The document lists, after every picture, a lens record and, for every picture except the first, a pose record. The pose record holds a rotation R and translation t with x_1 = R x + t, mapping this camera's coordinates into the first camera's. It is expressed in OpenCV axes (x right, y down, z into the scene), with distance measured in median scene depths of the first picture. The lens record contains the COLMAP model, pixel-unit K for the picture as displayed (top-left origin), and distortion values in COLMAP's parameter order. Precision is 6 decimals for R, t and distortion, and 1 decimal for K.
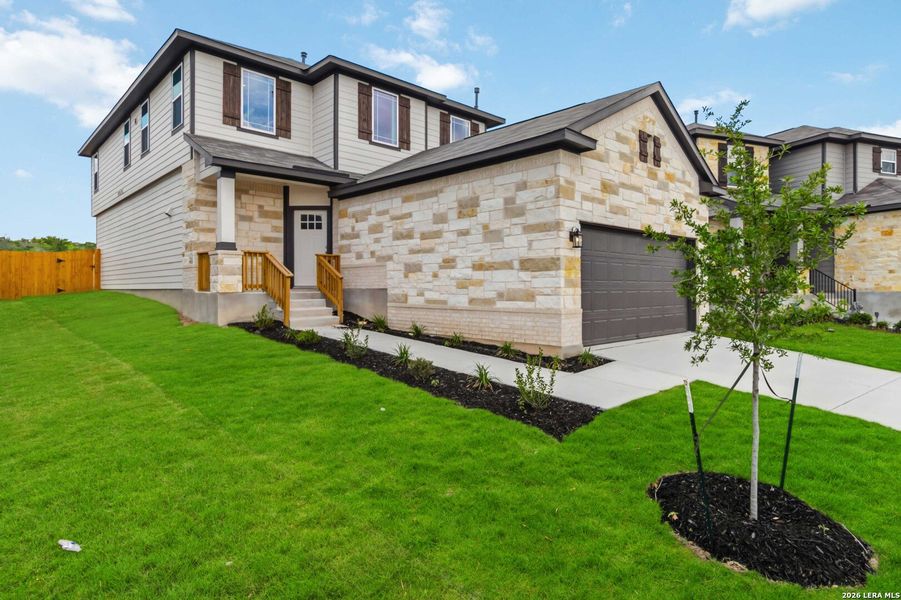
lens RADIAL K [[428.0, 0, 456.3], [0, 428.0, 286.4], [0, 0, 1]] dist [0.003463, 0.000577]
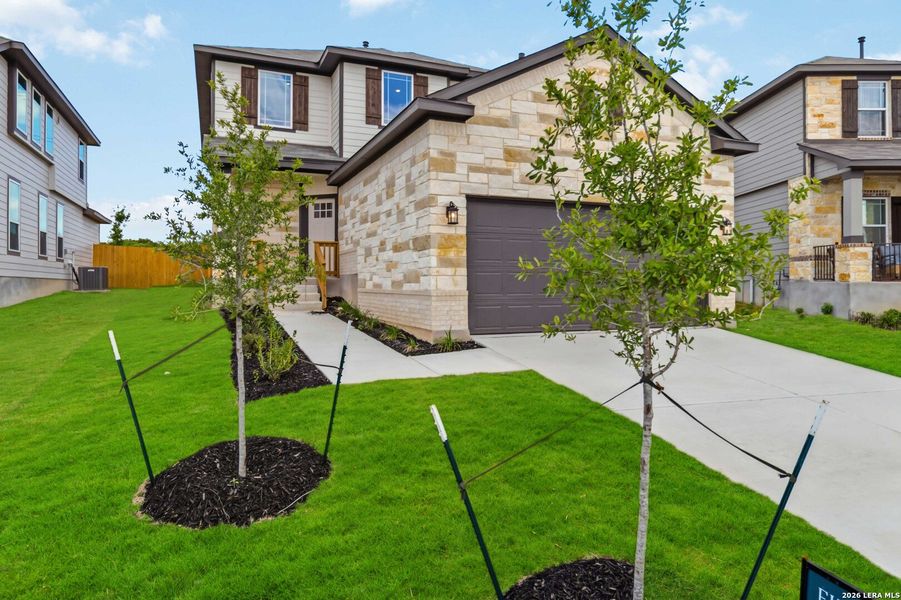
lens RADIAL K [[472.0, 0, 451.1], [0, 472.0, 278.0], [0, 0, 1]] dist [-0.002087, 0.000302]
pose [[0.956112, -0.005083, -0.292957, 0.367909], [0.005211, 0.999986, -0.000343, 0.016880], [0.292955, -0.001198, 0.956126, 0.015690]]
